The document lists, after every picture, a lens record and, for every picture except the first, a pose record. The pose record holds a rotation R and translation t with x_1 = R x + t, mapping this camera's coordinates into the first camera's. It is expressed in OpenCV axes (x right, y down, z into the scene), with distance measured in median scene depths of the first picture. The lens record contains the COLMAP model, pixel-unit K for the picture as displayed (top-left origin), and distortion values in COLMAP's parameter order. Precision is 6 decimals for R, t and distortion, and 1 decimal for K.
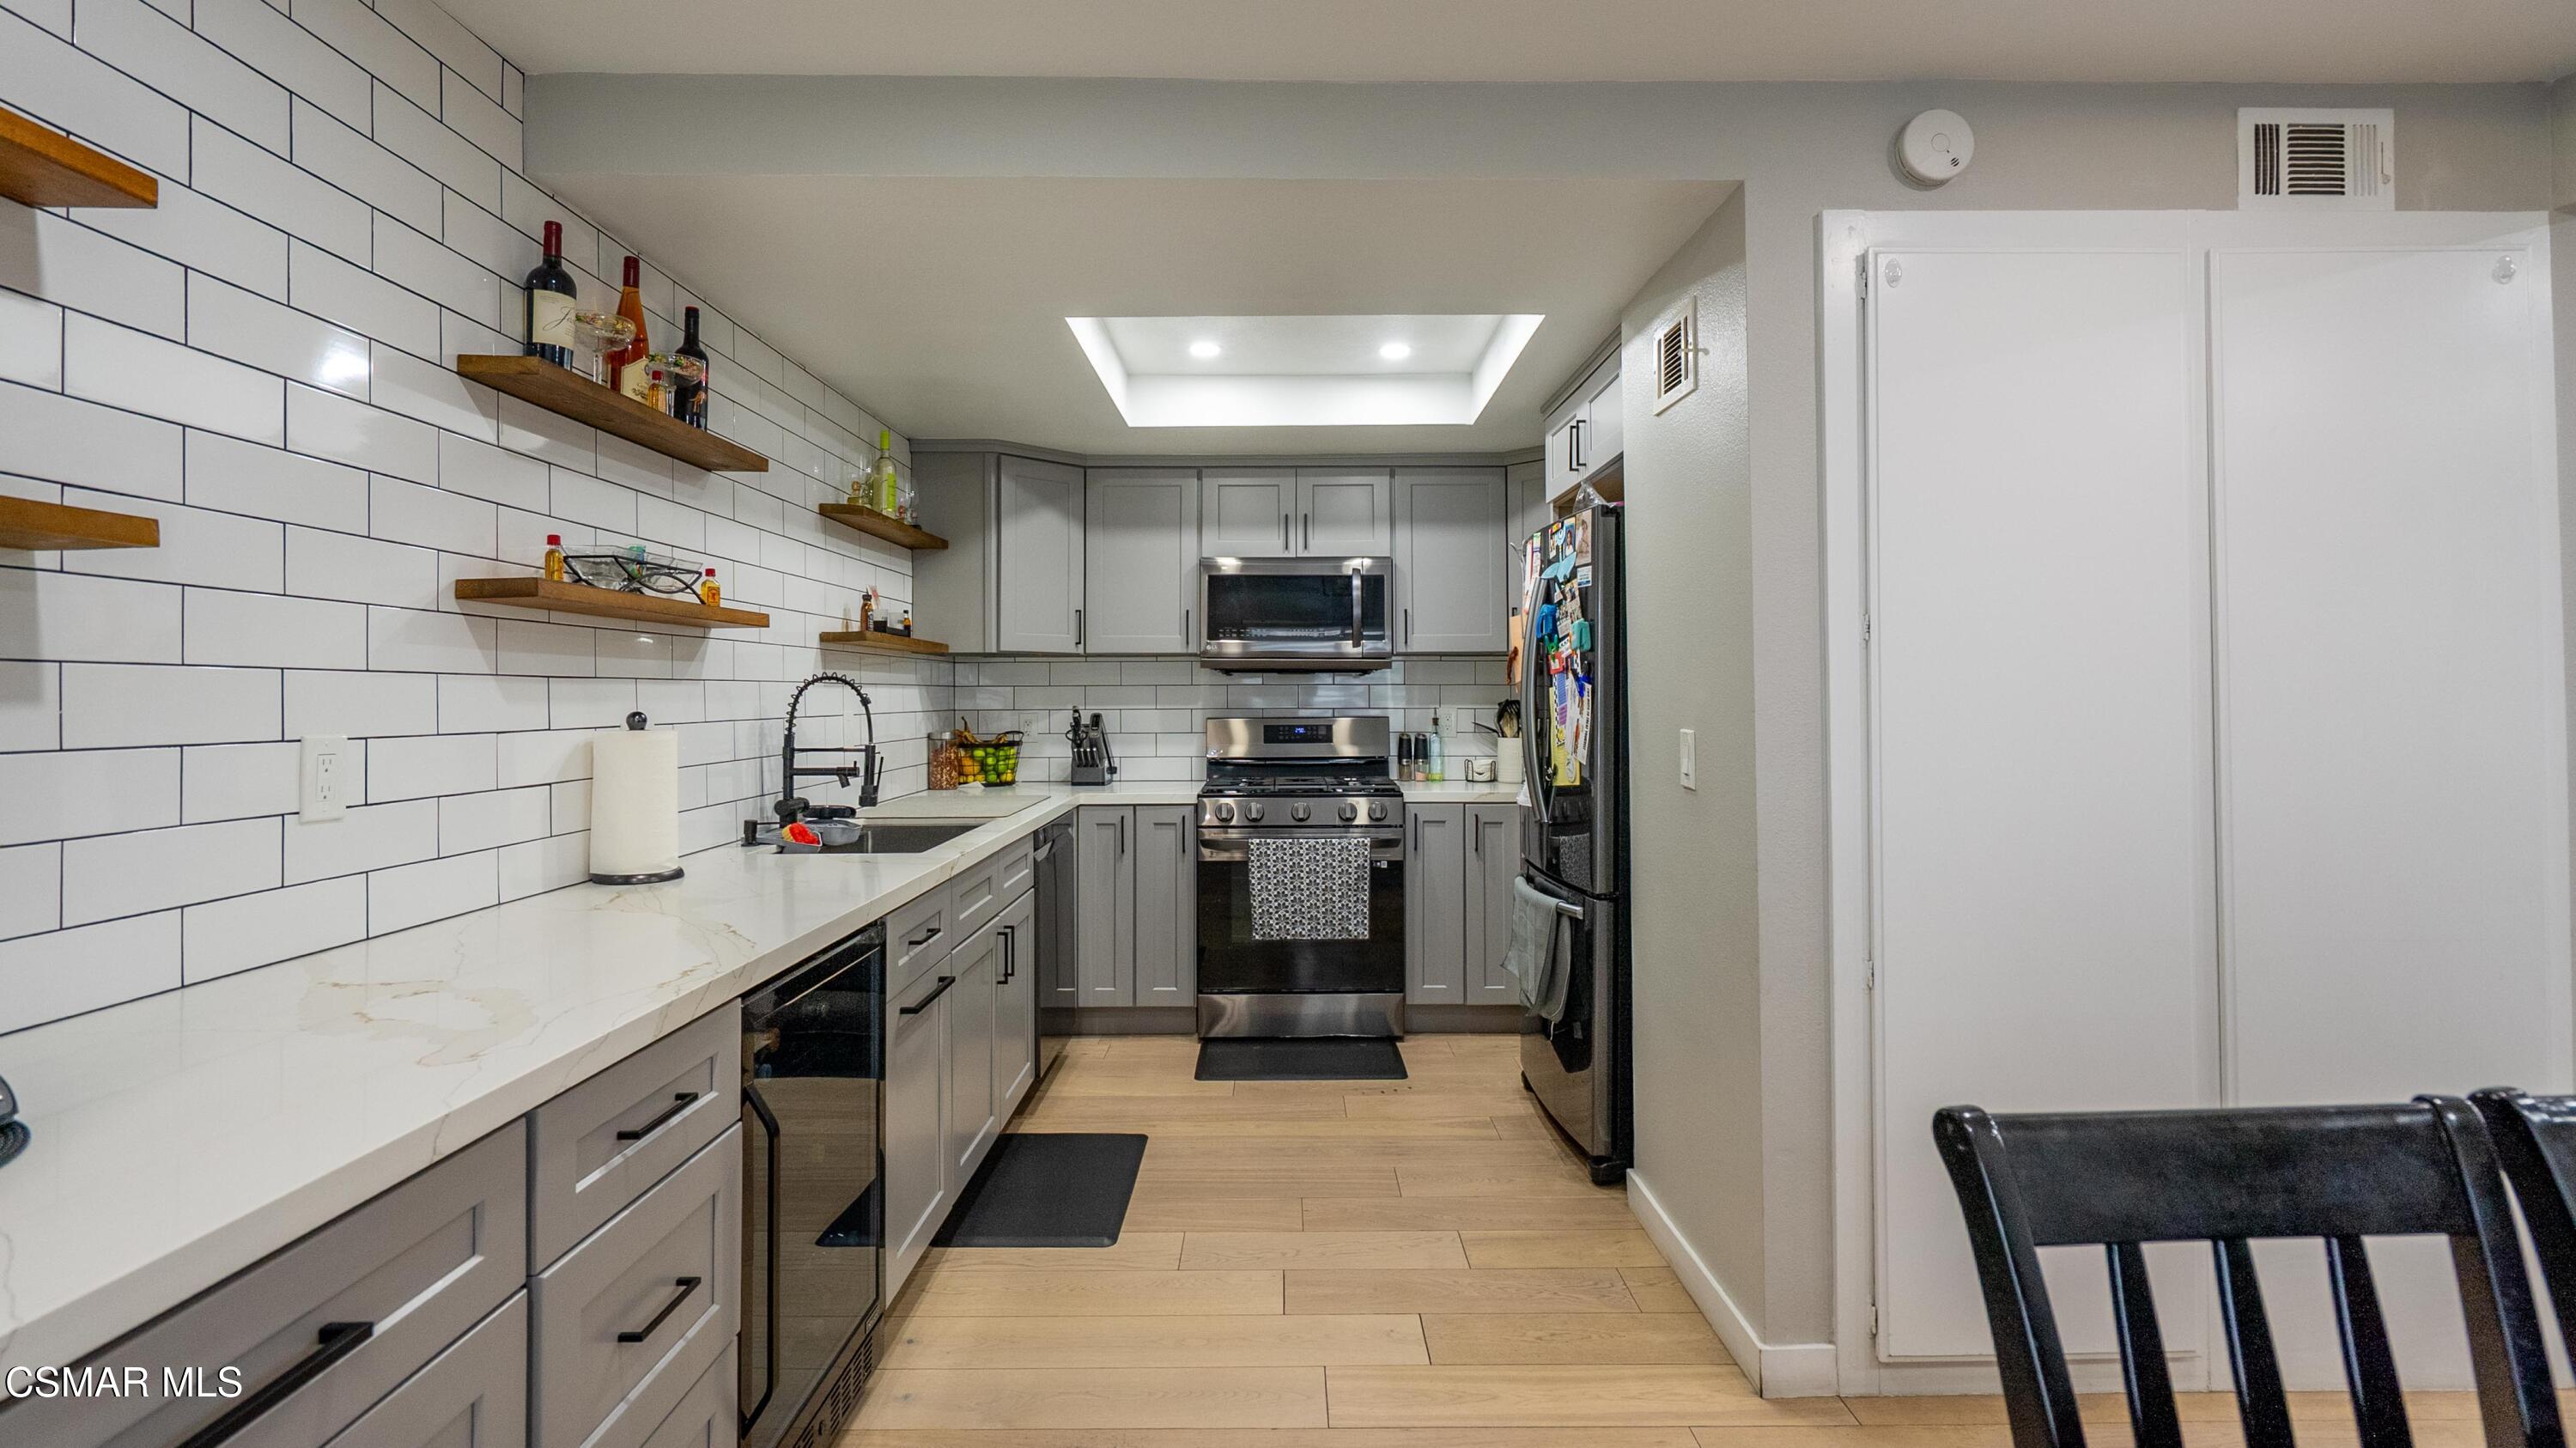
lens RADIAL K [[1196.9, 0, 1287.2], [0, 1196.9, 682.0], [0, 0, 1]] dist [-0.001327, -0.000003]
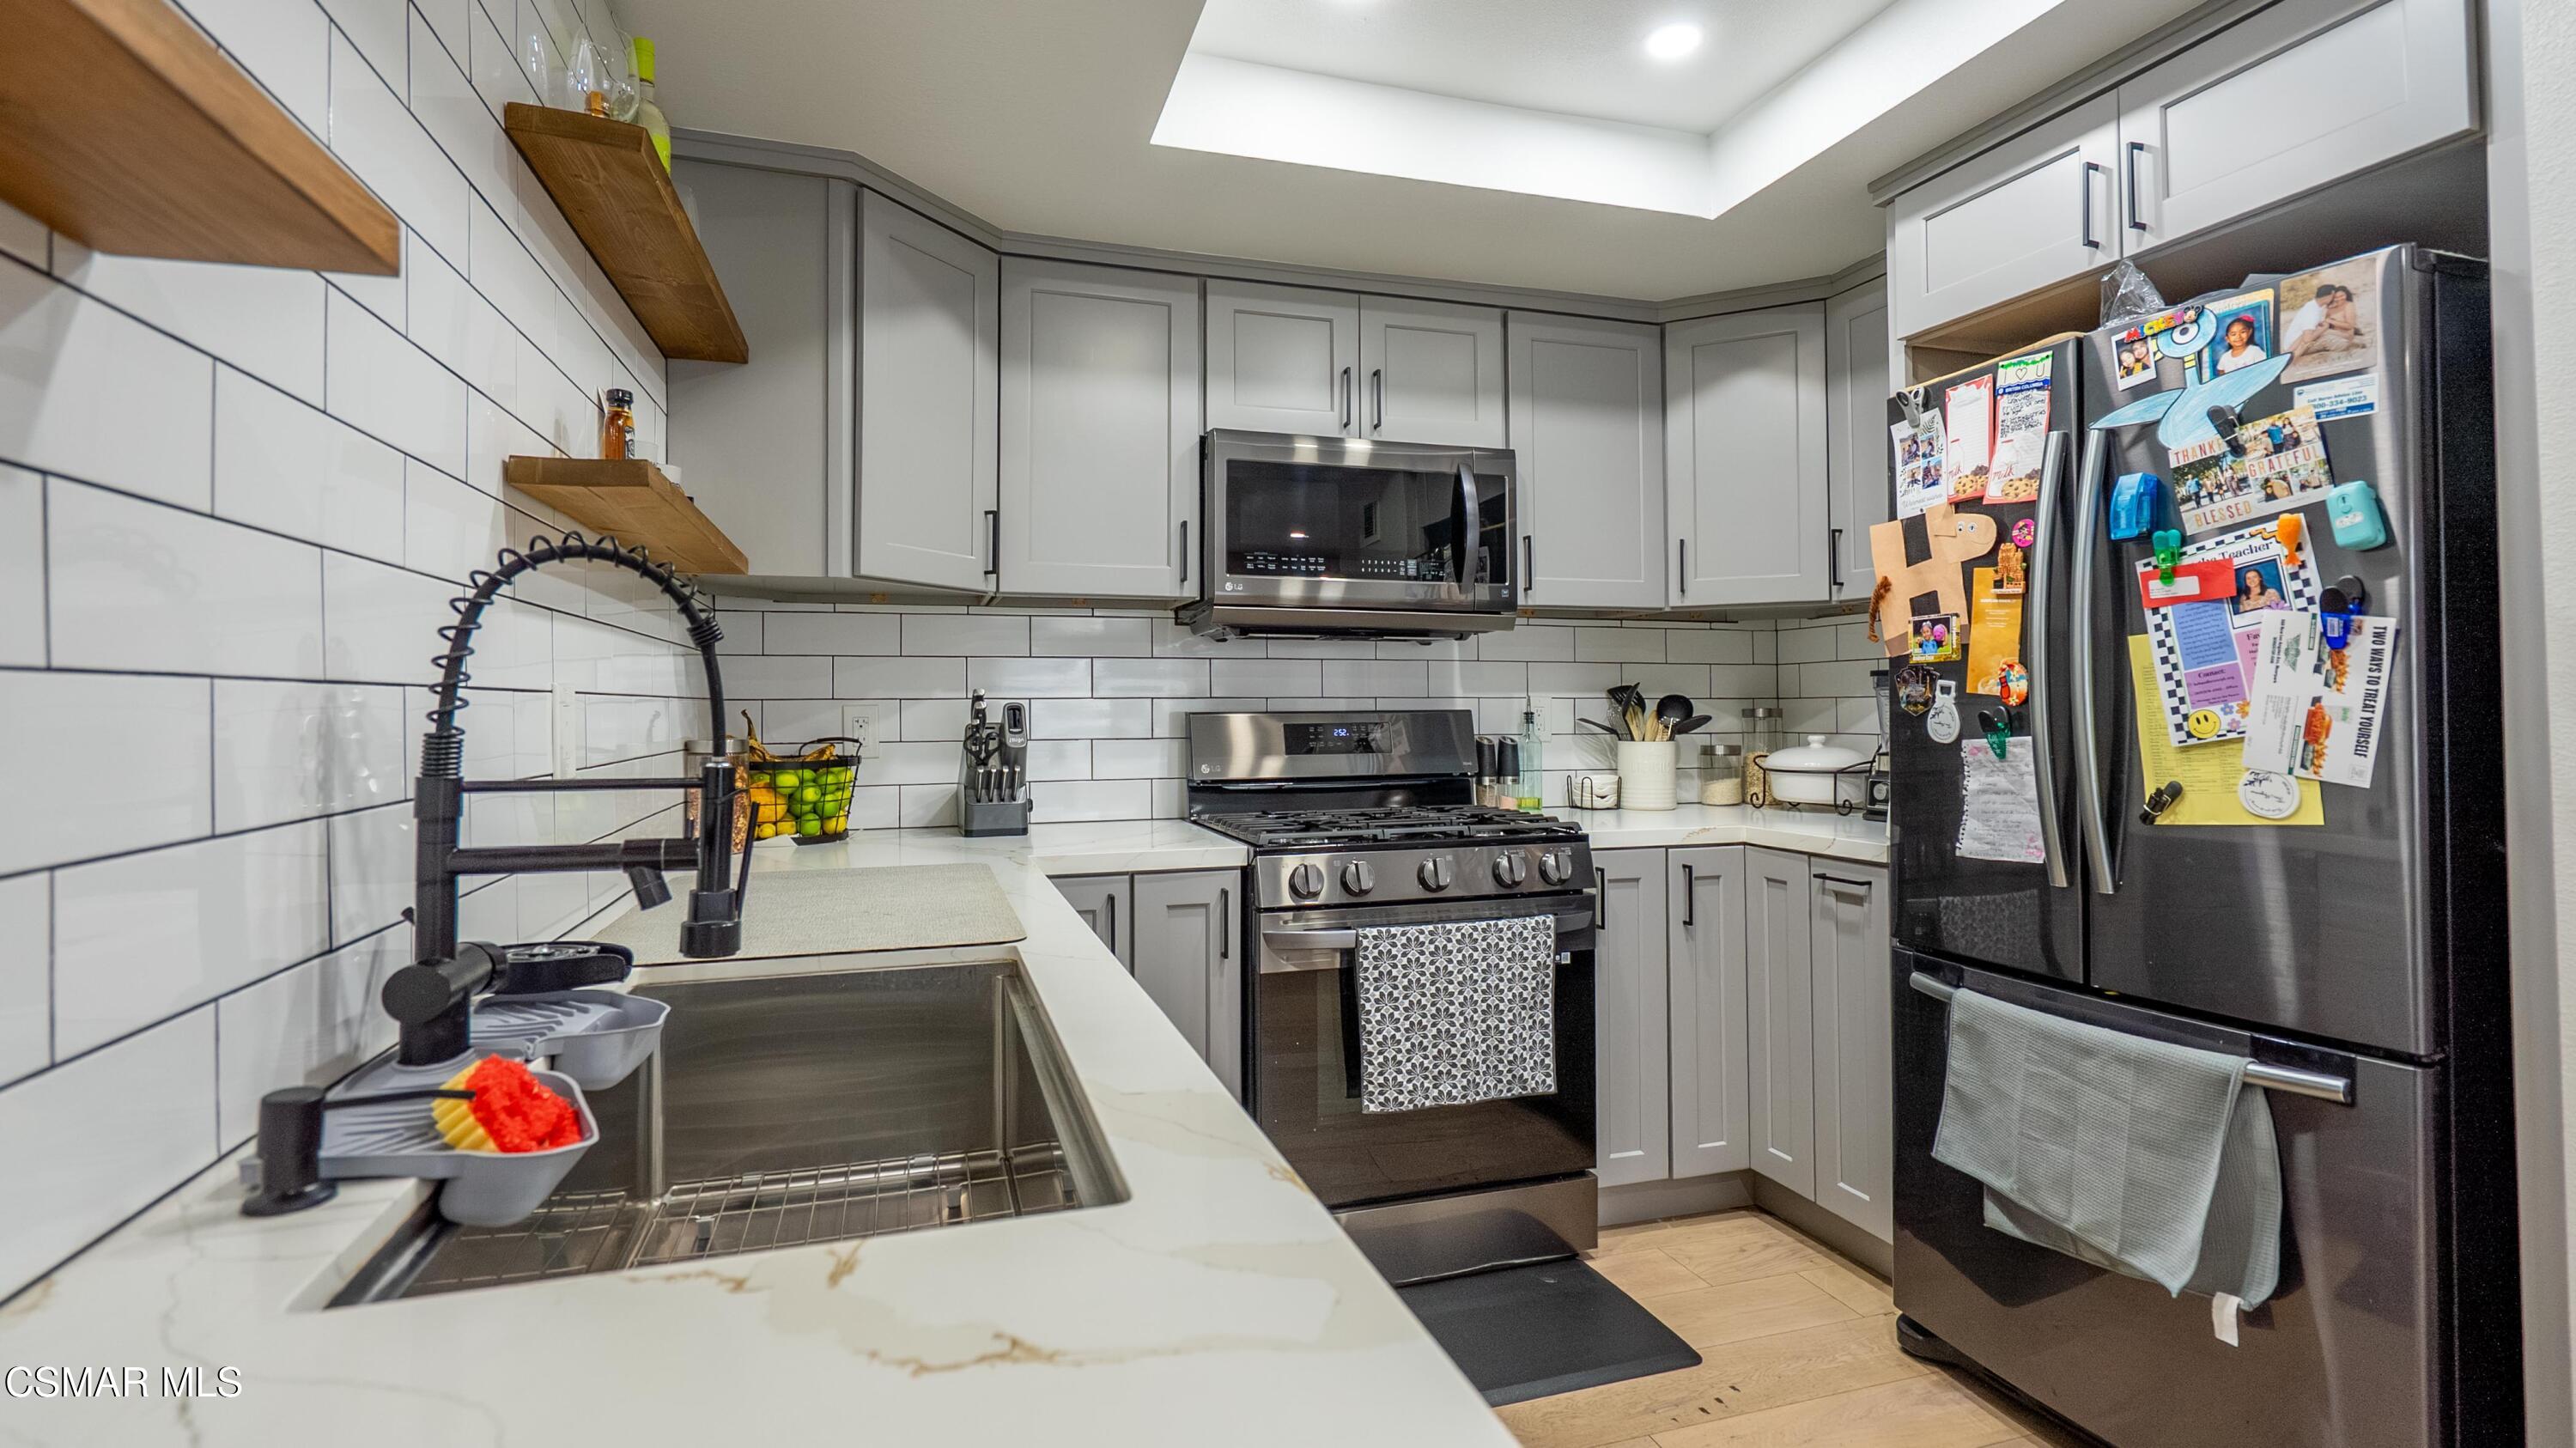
lens RADIAL K [[1202.1, 0, 1290.2], [0, 1202.1, 680.2], [0, 0, 1]] dist [-0.000259, 0.000639]
pose [[0.954952, 0.005190, 0.296714, -0.222361], [-0.001556, 0.999921, -0.012480, 0.024550], [-0.296756, 0.011456, 0.954885, 0.478904]]
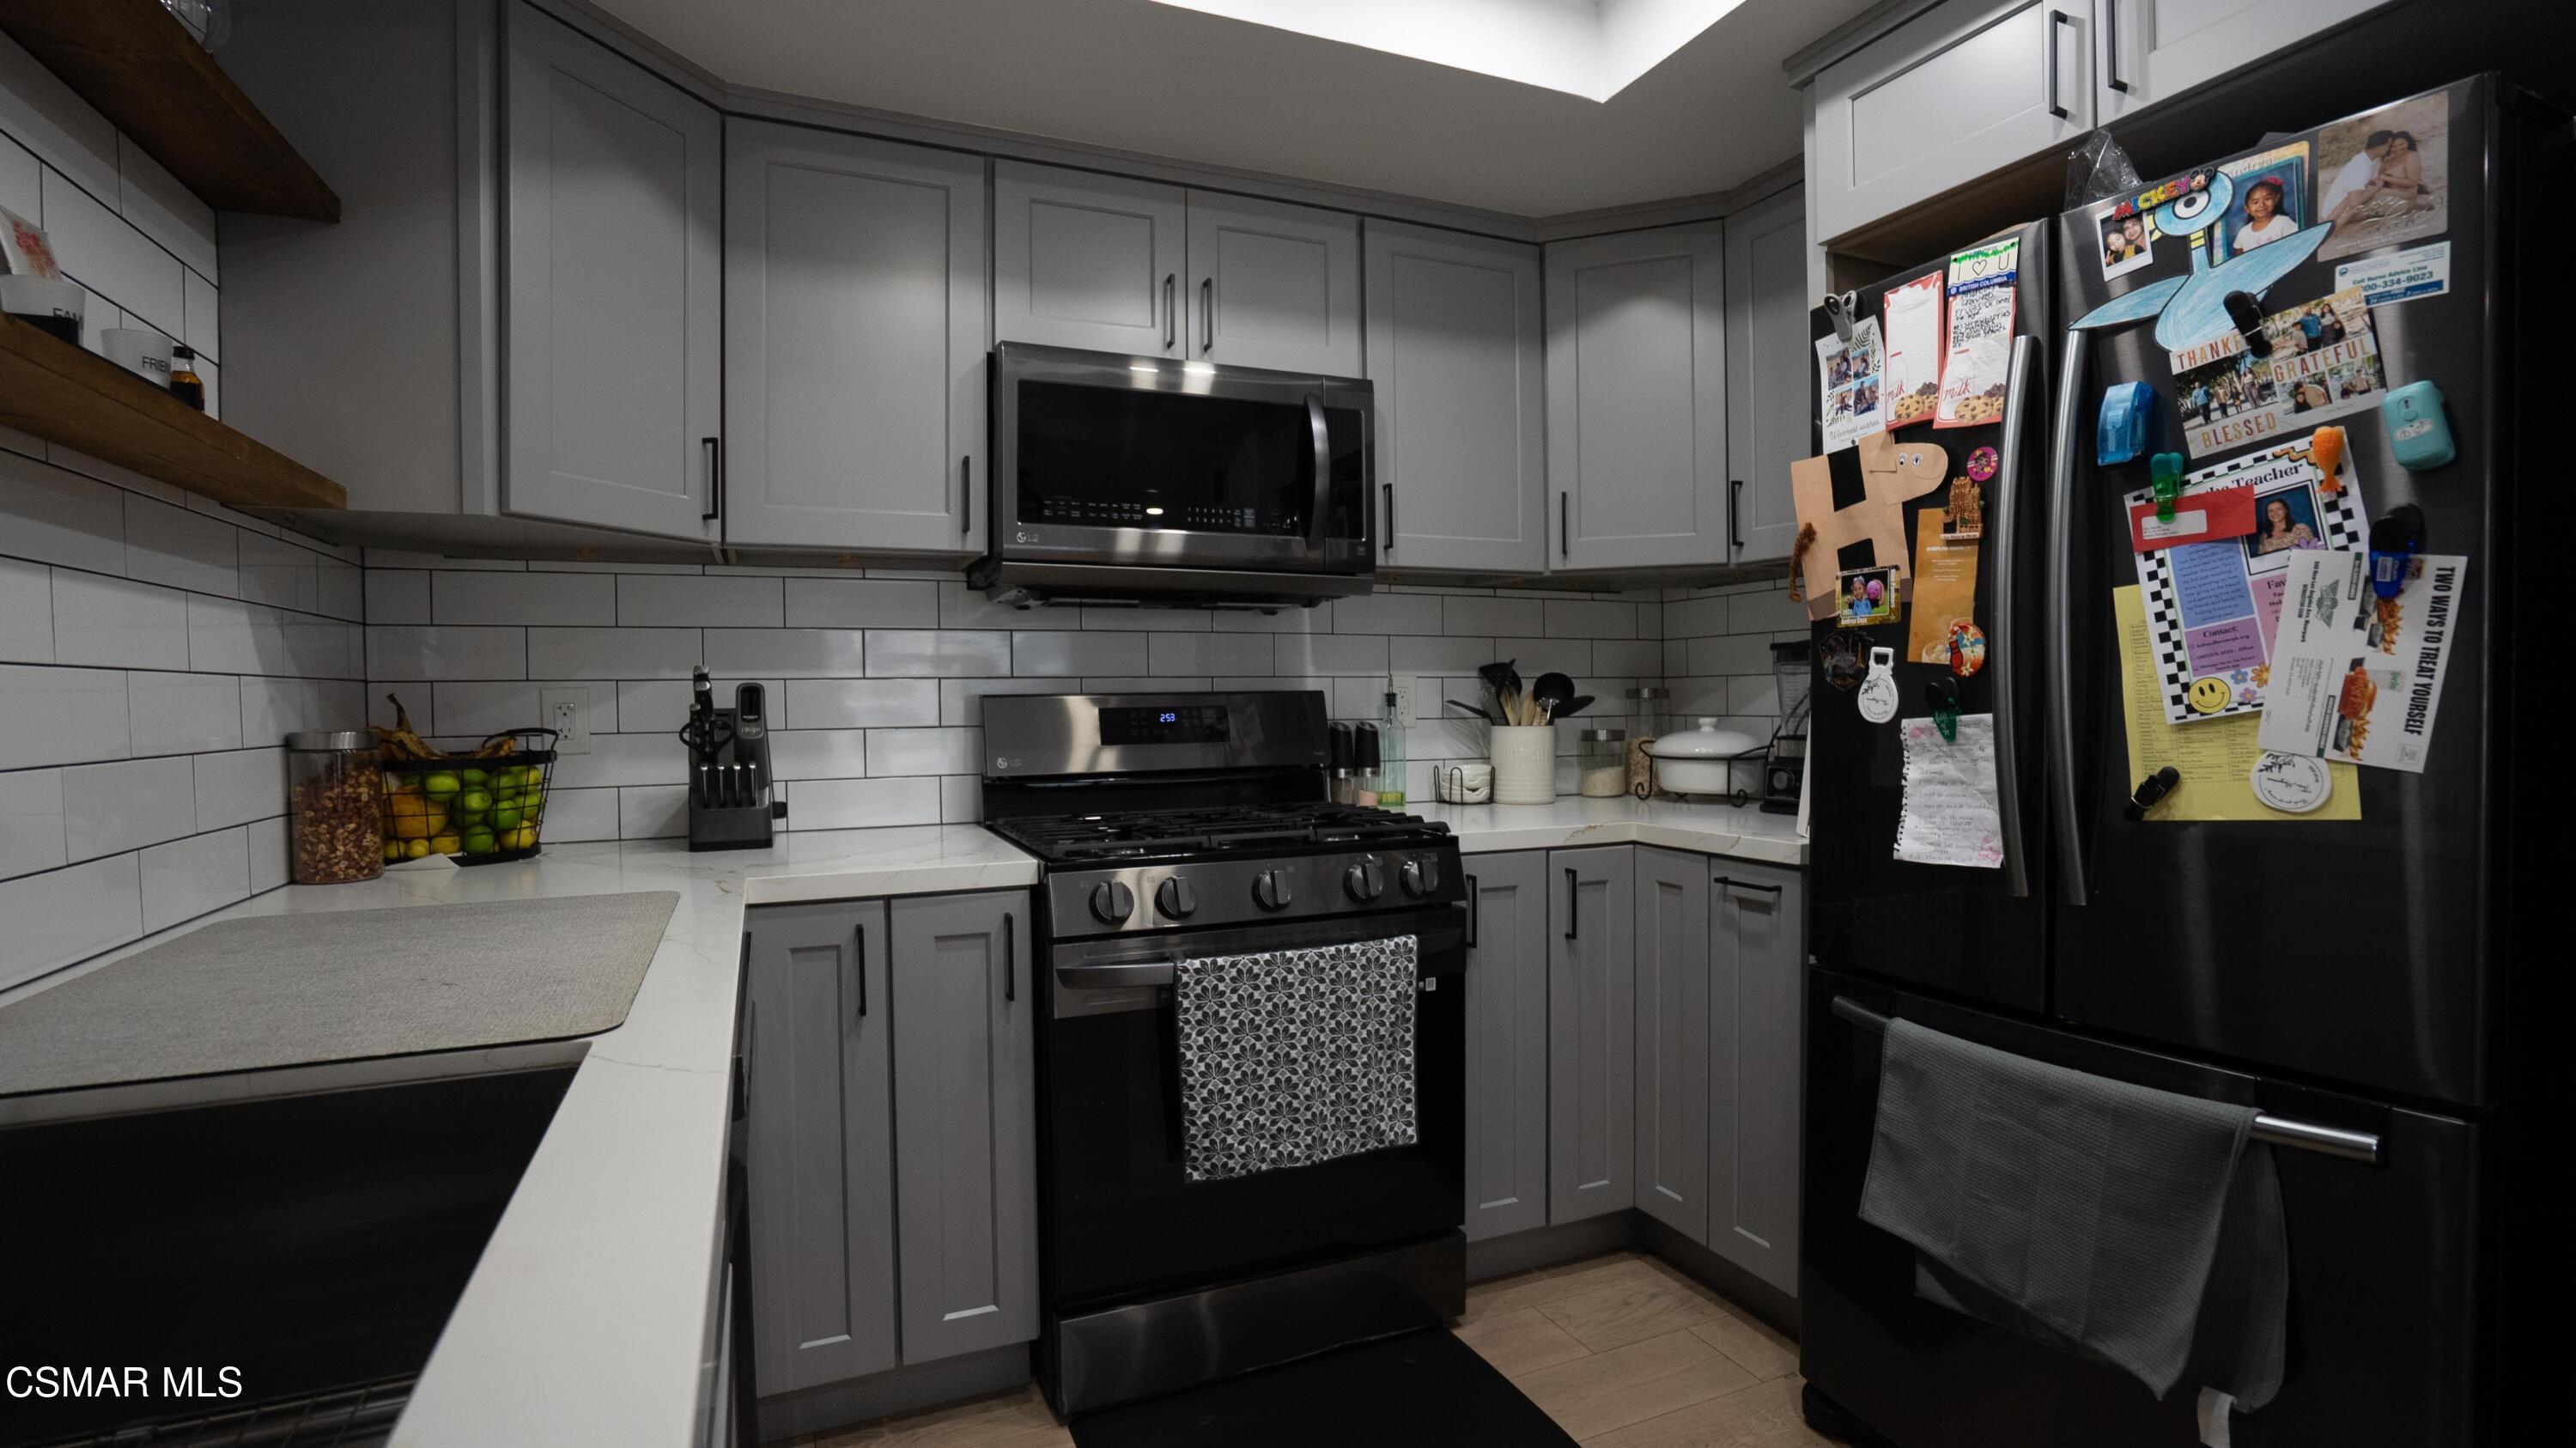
lens RADIAL K [[1195.5, 0, 1281.9], [0, 1195.5, 720.0], [0, 0, 1]] dist [-0.062002, 0.023955]
pose [[0.921262, -0.013802, 0.388697, -0.162978], [0.002884, 0.999585, 0.028657, 0.030476], [-0.388932, -0.025280, 0.920920, 0.578834]]
